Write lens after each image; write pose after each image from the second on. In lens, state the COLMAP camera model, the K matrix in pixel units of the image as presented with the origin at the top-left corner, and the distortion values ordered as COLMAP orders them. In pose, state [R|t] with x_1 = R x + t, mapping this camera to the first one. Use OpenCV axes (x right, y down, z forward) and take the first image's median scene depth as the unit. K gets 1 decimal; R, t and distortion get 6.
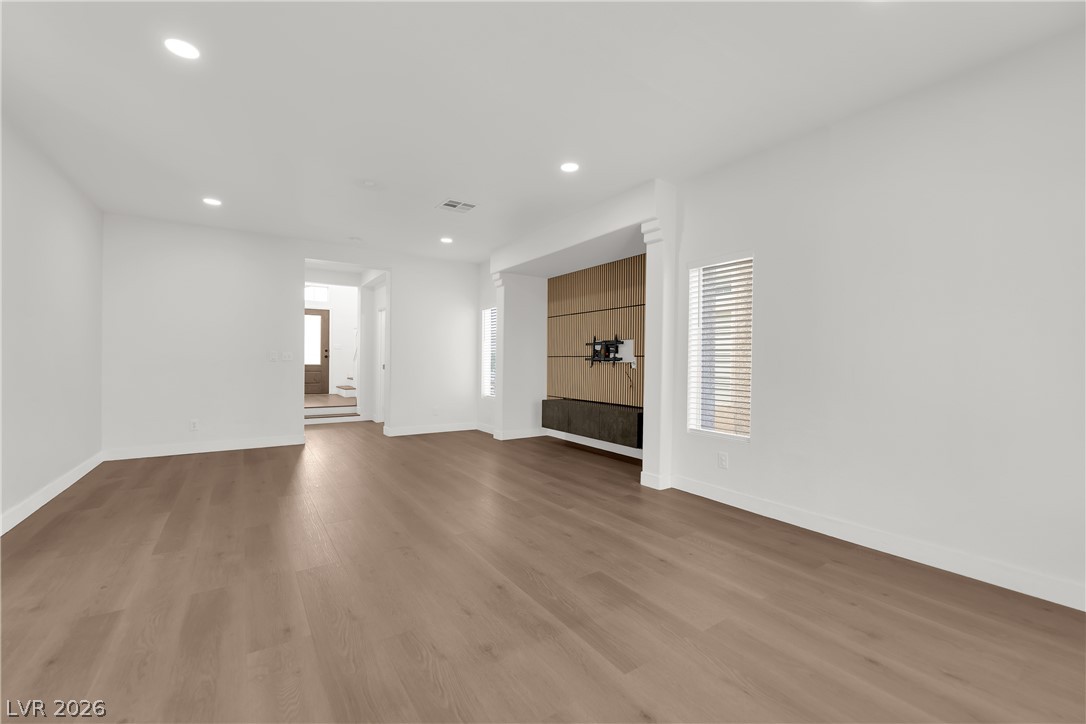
lens RADIAL K [[439.0, 0, 537.9], [0, 439.0, 365.0], [0, 0, 1]] dist [-0.011952, 0.000231]
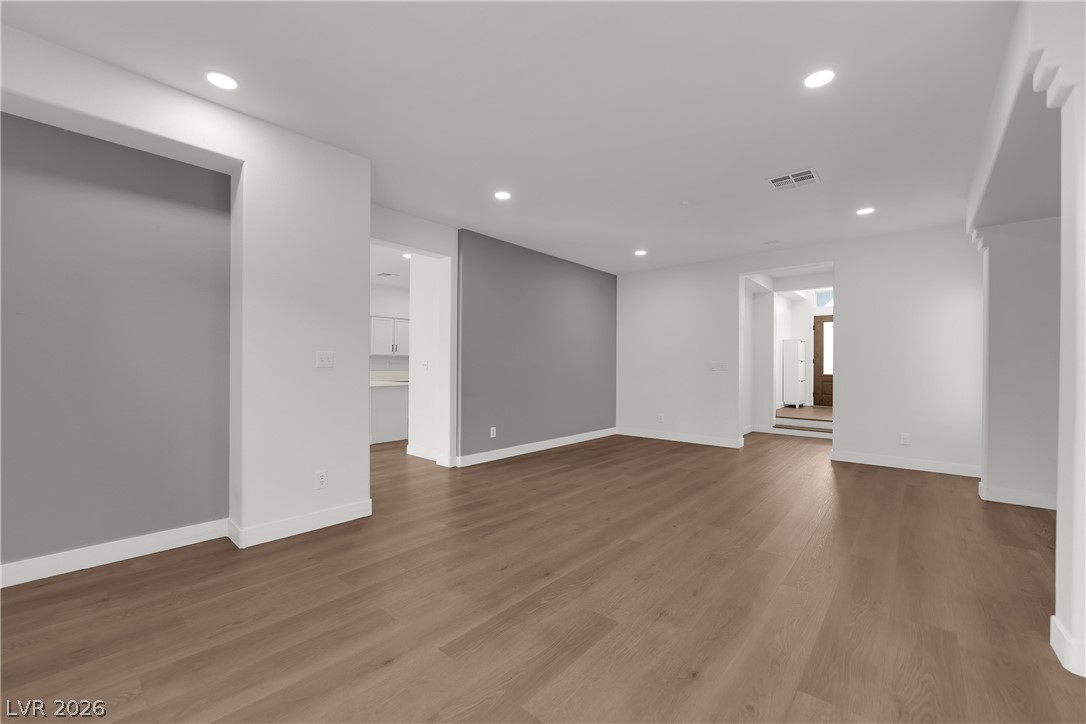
lens RADIAL K [[439.0, 0, 535.9], [0, 439.0, 363.0], [0, 0, 1]] dist [-0.011952, 0.000231]
pose [[0.255086, -0.016093, -0.966784, 0.440518], [-0.012085, 0.999730, -0.019830, 0.000785], [0.966843, 0.016742, 0.254823, 0.309464]]
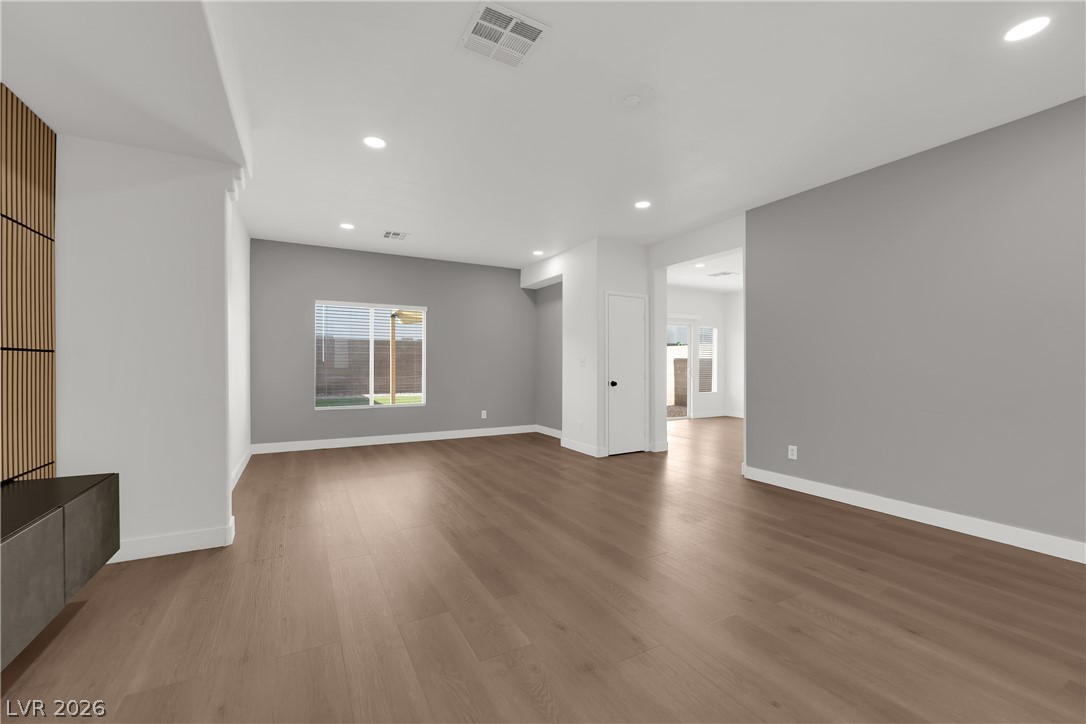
lens RADIAL K [[439.0, 0, 541.5], [0, 439.0, 363.6], [0, 0, 1]] dist [-0.011952, 0.000231]
pose [[-0.996036, -0.012643, 0.088053, -0.251955], [-0.011888, 0.999888, 0.009097, -0.016638], [-0.088158, 0.008014, -0.996074, 1.358827]]
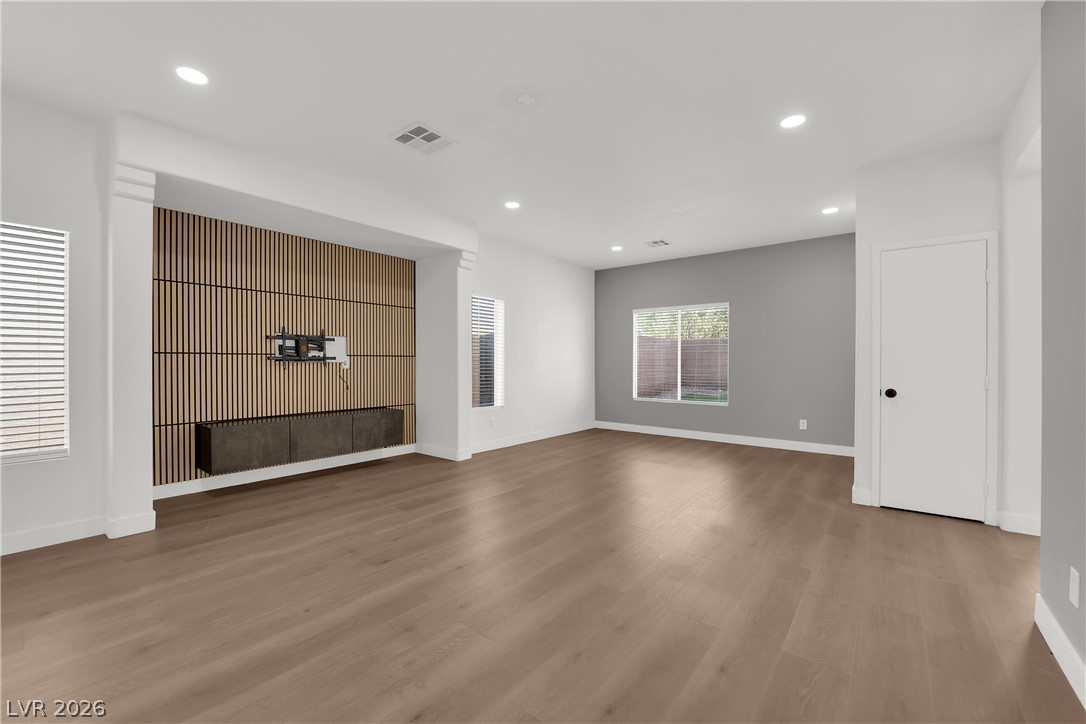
lens RADIAL K [[439.0, 0, 536.4], [0, 439.0, 363.9], [0, 0, 1]] dist [-0.011952, 0.000231]
pose [[-0.292599, -0.013071, 0.956146, -0.839289], [0.003434, 0.999886, 0.014720, -0.015522], [-0.956229, 0.007591, -0.292520, 0.958728]]
